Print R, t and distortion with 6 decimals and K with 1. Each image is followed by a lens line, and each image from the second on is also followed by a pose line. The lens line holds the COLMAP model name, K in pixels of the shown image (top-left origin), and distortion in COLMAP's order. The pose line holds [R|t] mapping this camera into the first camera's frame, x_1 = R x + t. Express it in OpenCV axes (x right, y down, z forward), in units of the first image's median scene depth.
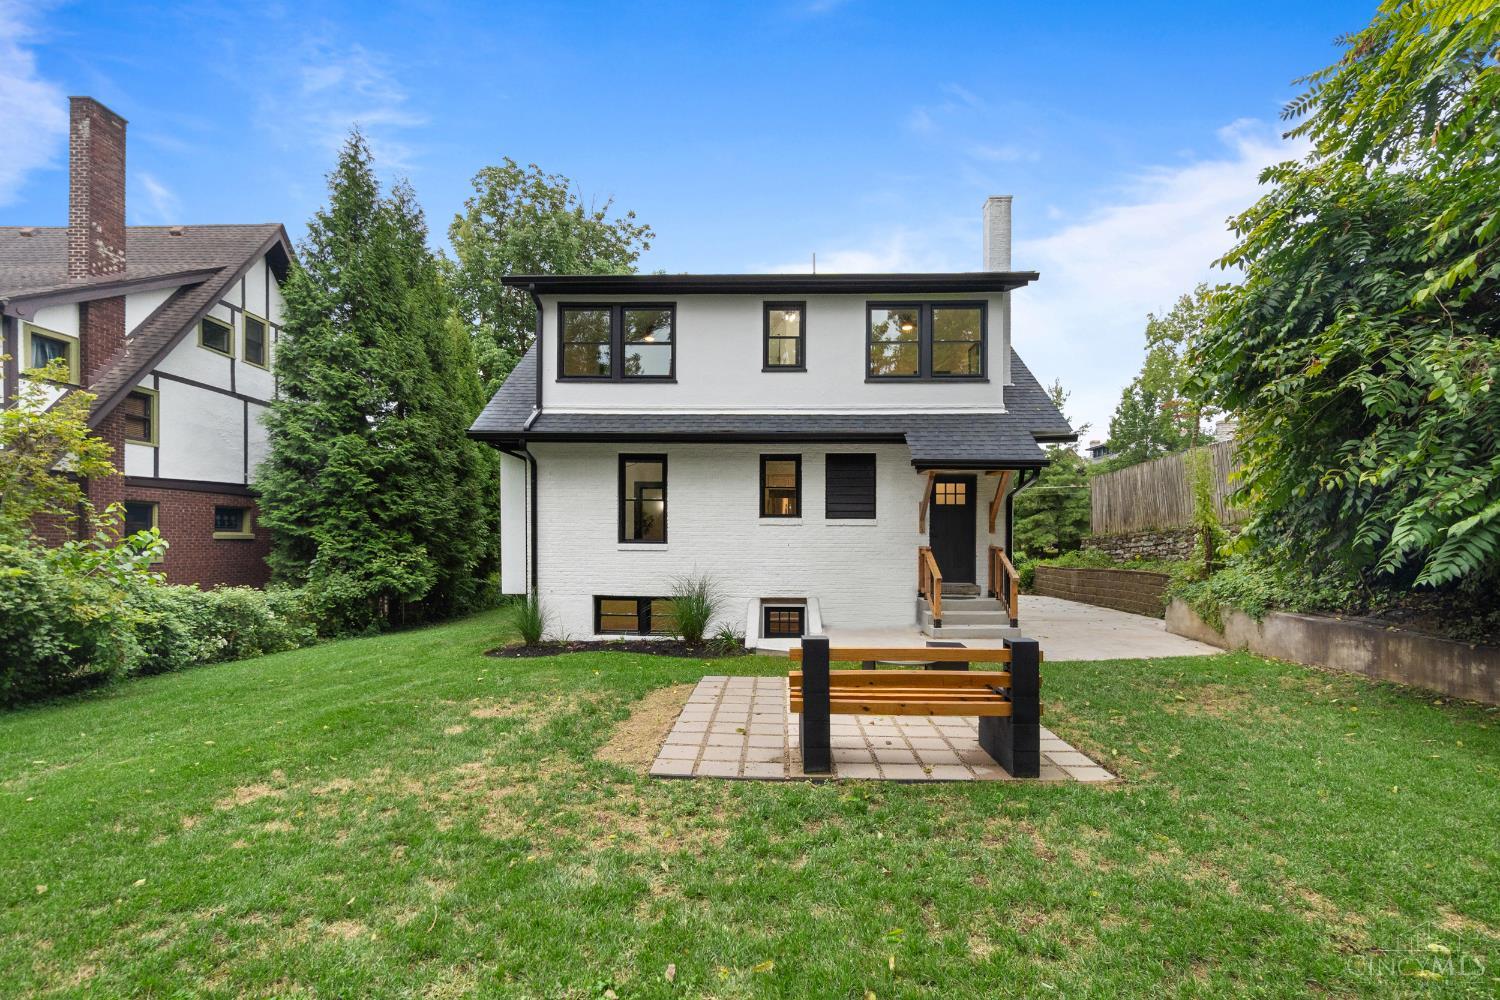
lens RADIAL K [[666.0, 0, 746.7], [0, 666.0, 549.9], [0, 0, 1]] dist [-0.001084, 0.000467]
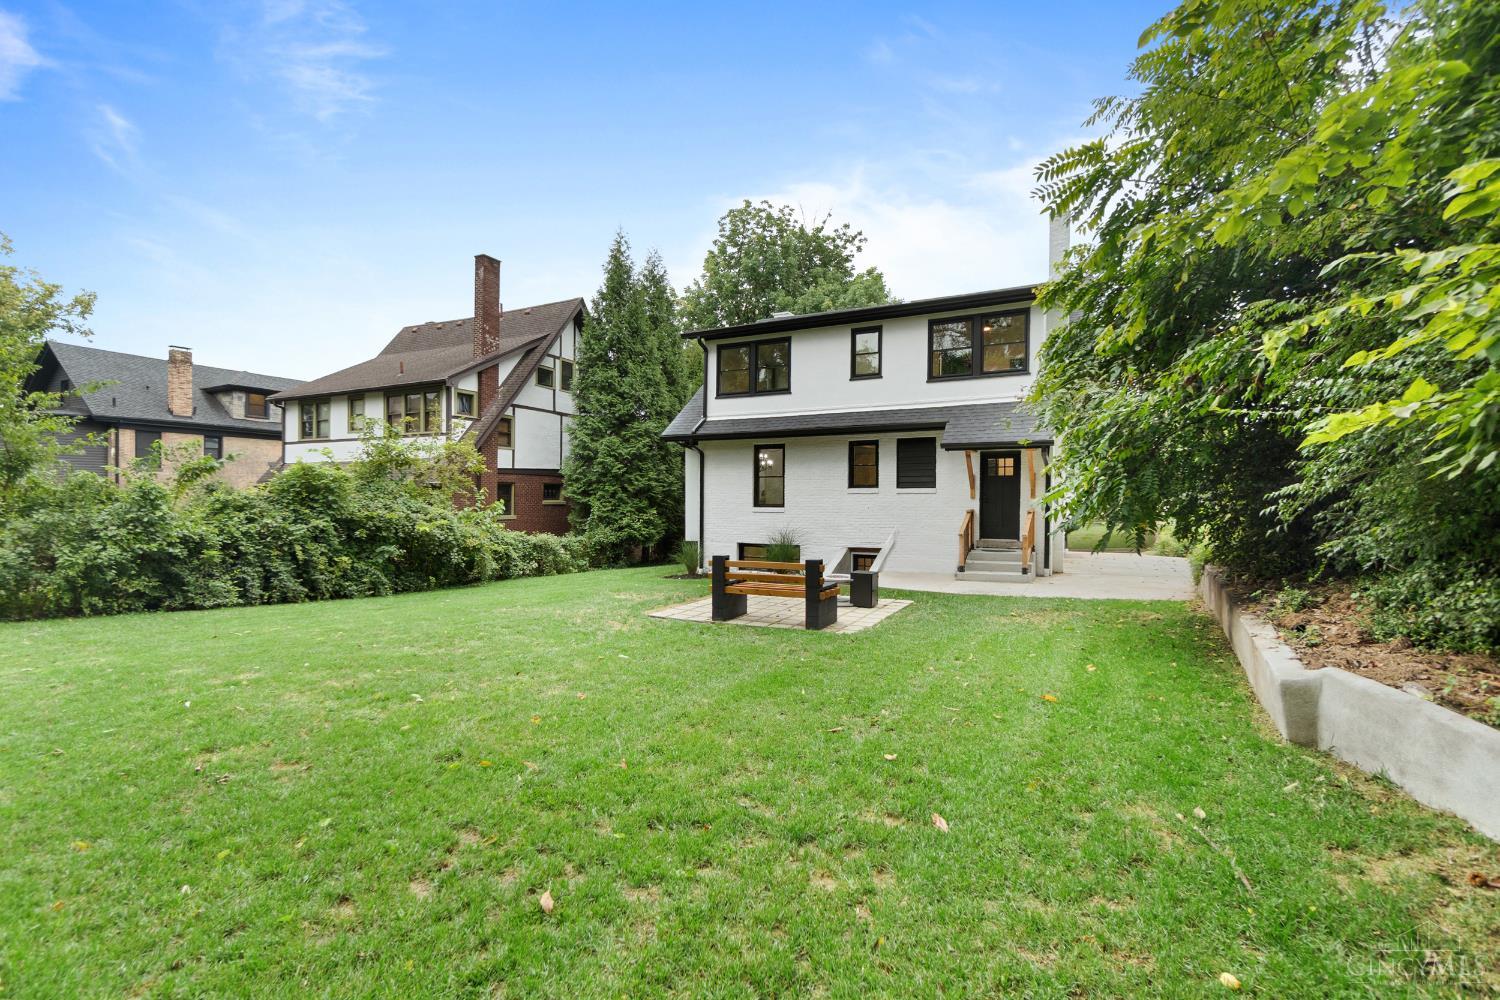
lens RADIAL K [[651.1, 0, 742.2], [0, 651.1, 503.4], [0, 0, 1]] dist [-0.000029, 0.000500]
pose [[0.910485, -0.003712, -0.413525, 0.344617], [-0.001182, 0.999932, -0.011577, -0.002024], [0.413540, 0.011030, 0.910419, -0.276003]]
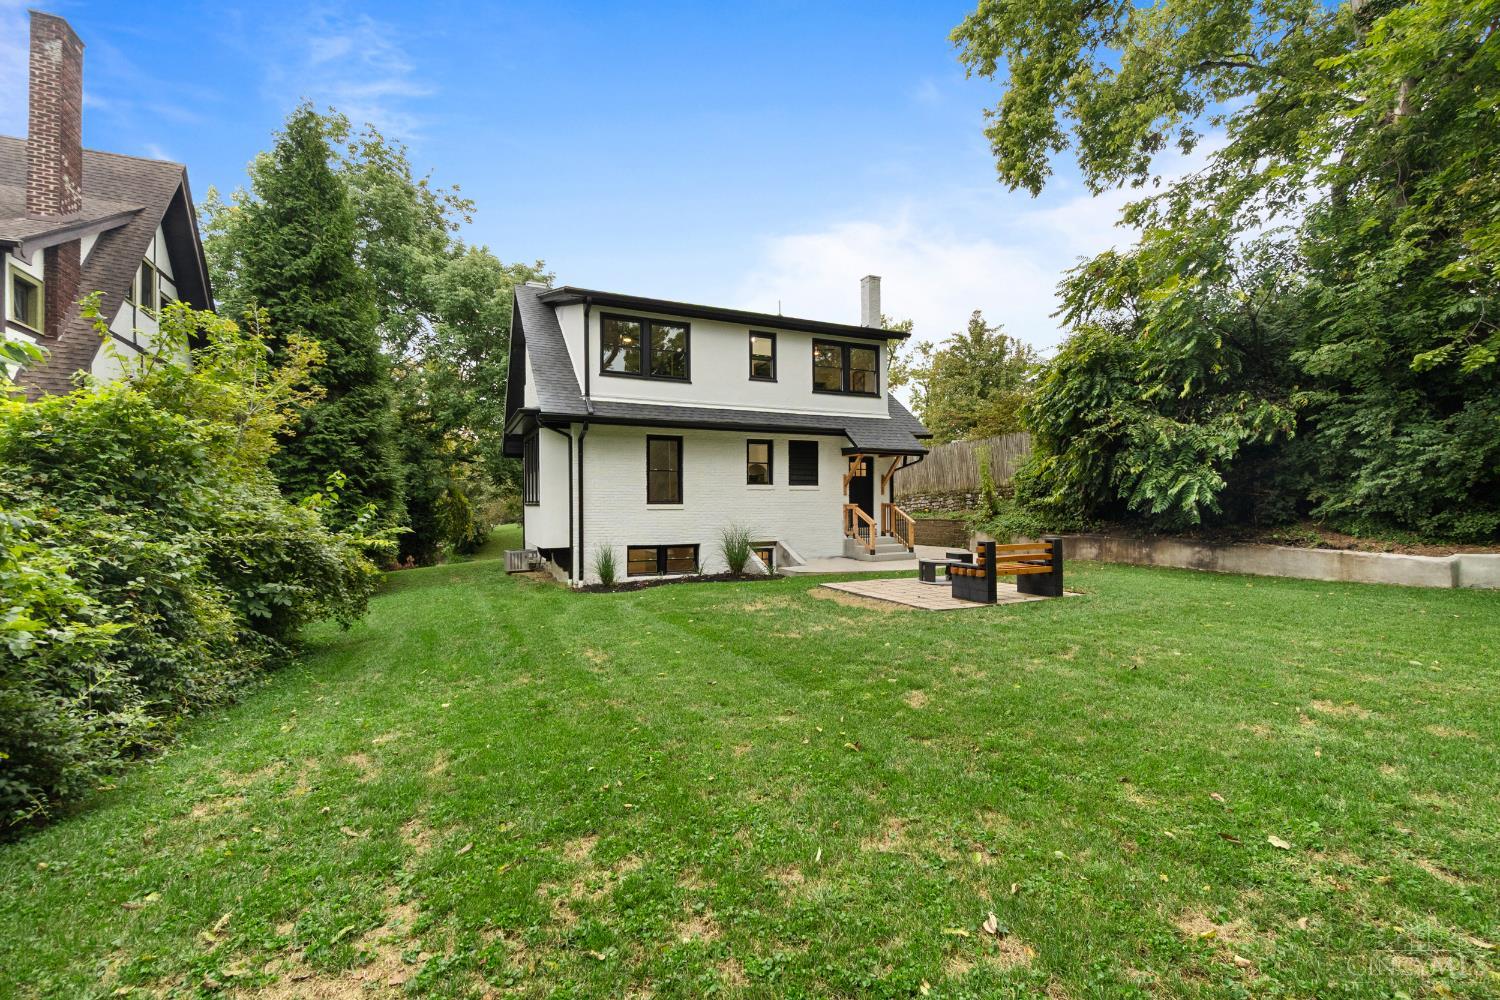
lens RADIAL K [[651.1, 0, 742.2], [0, 651.1, 503.4], [0, 0, 1]] dist [-0.000029, 0.000500]
pose [[0.891583, -0.011757, 0.452705, -0.561730], [0.019554, 0.999730, -0.012547, 0.006476], [-0.452435, 0.020039, 0.891572, -0.189368]]
